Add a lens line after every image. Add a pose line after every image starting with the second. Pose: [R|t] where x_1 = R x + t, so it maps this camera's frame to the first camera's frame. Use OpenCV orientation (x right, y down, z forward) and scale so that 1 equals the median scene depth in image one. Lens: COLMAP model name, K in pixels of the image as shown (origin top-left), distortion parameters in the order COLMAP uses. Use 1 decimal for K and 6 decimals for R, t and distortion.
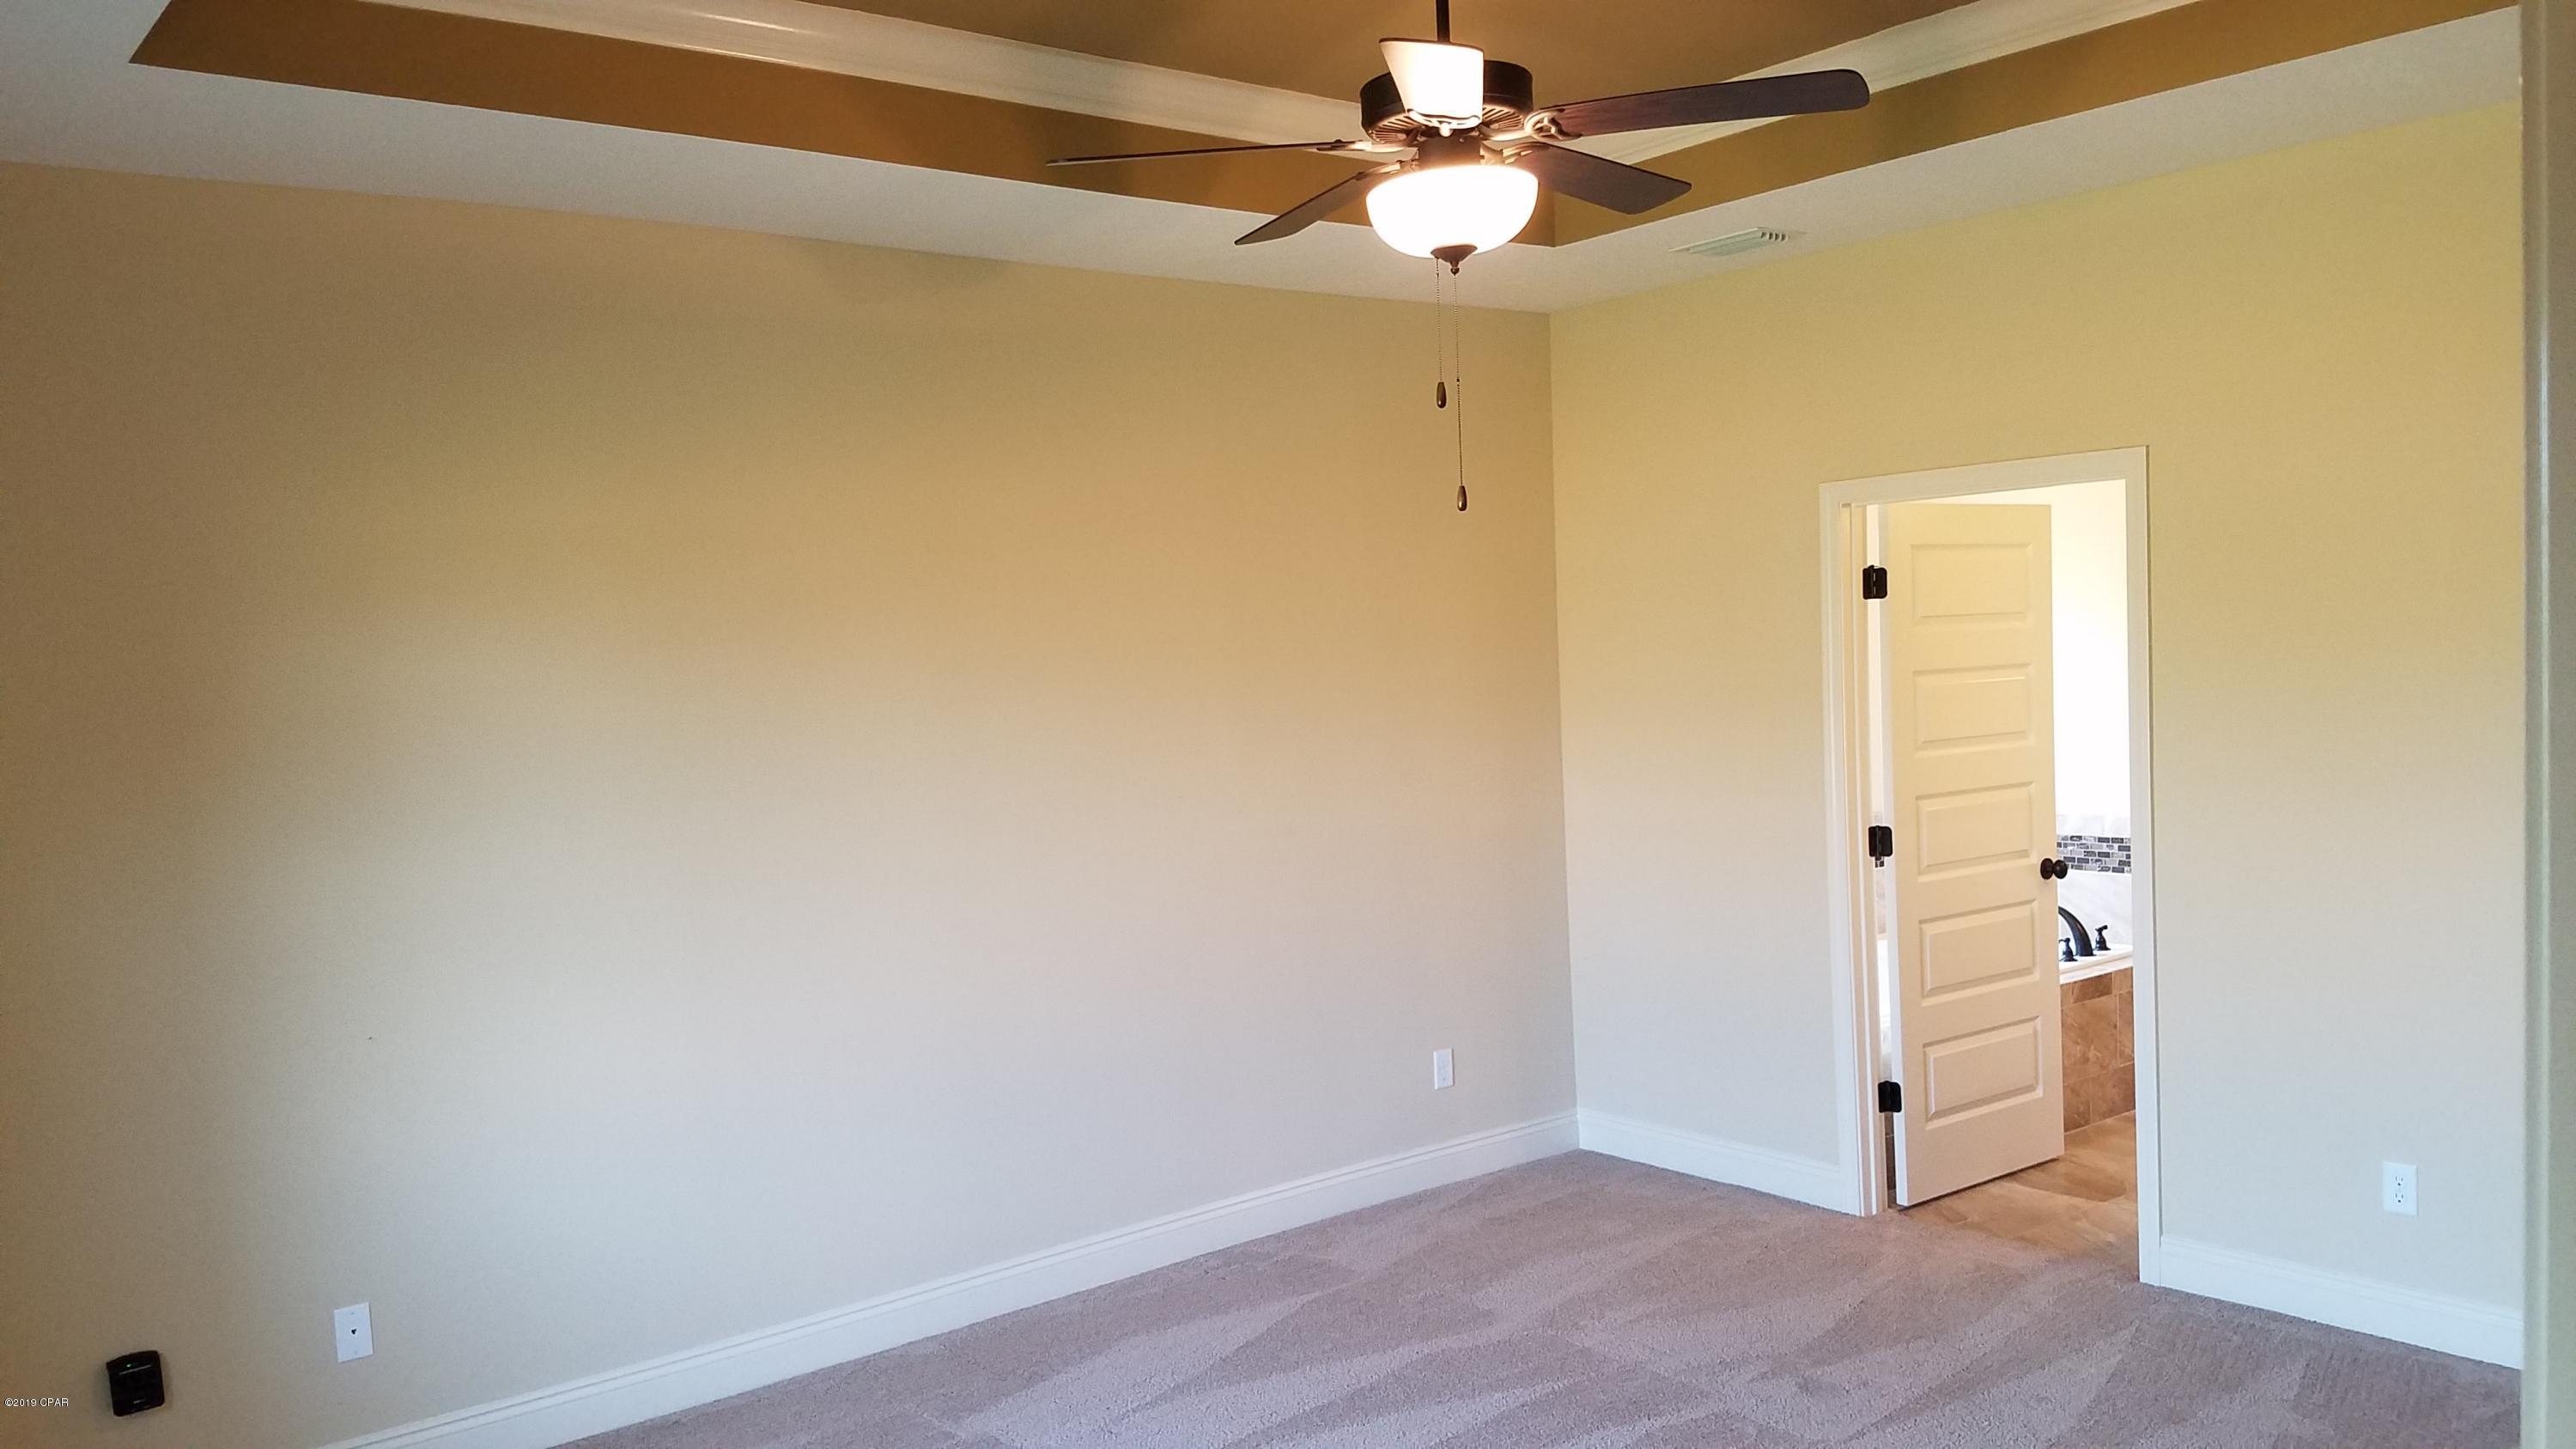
lens RADIAL K [[1963.7, 0, 1250.4], [0, 1963.7, 773.3], [0, 0, 1]] dist [0.205147, -0.339459]
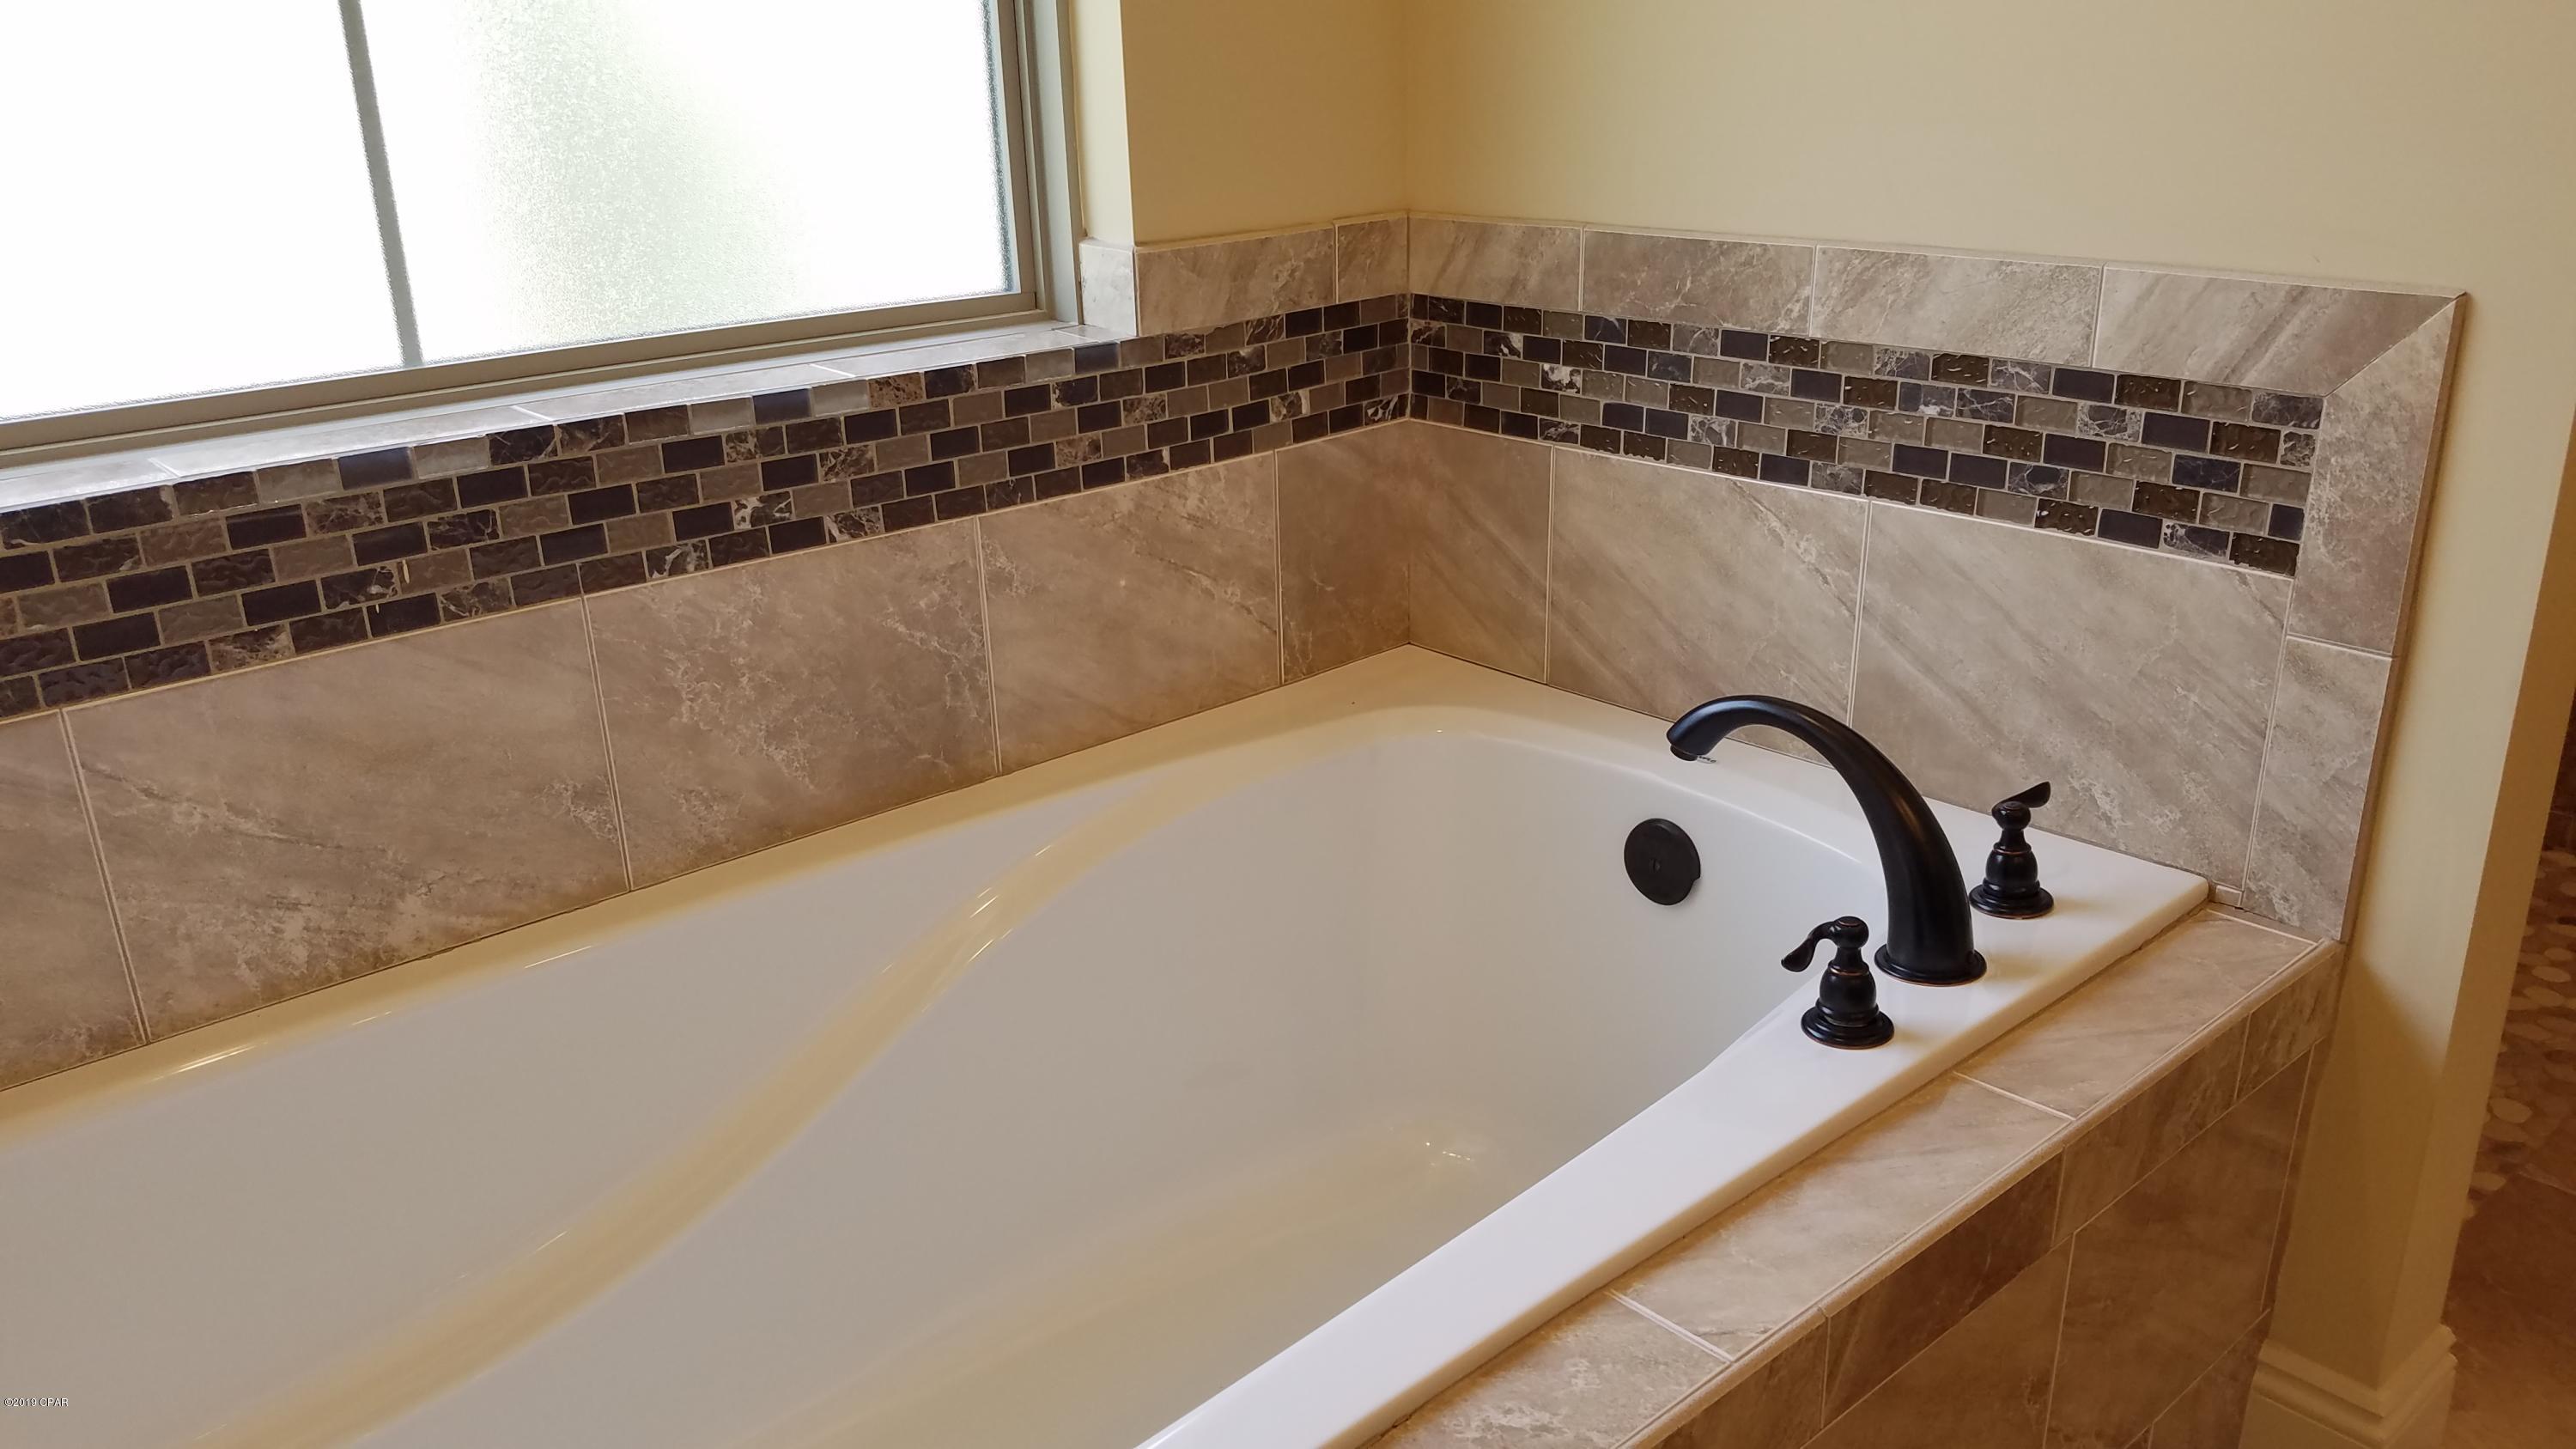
lens RADIAL K [[1963.7, 0, 1250.4], [0, 1963.7, 773.3], [0, 0, 1]] dist [0.205147, -0.339459]
pose [[0.997993, -0.009521, 0.062598, 0.402068], [-0.009725, 0.953852, 0.300121, 0.011134], [-0.062567, -0.300127, 0.951845, 0.986901]]
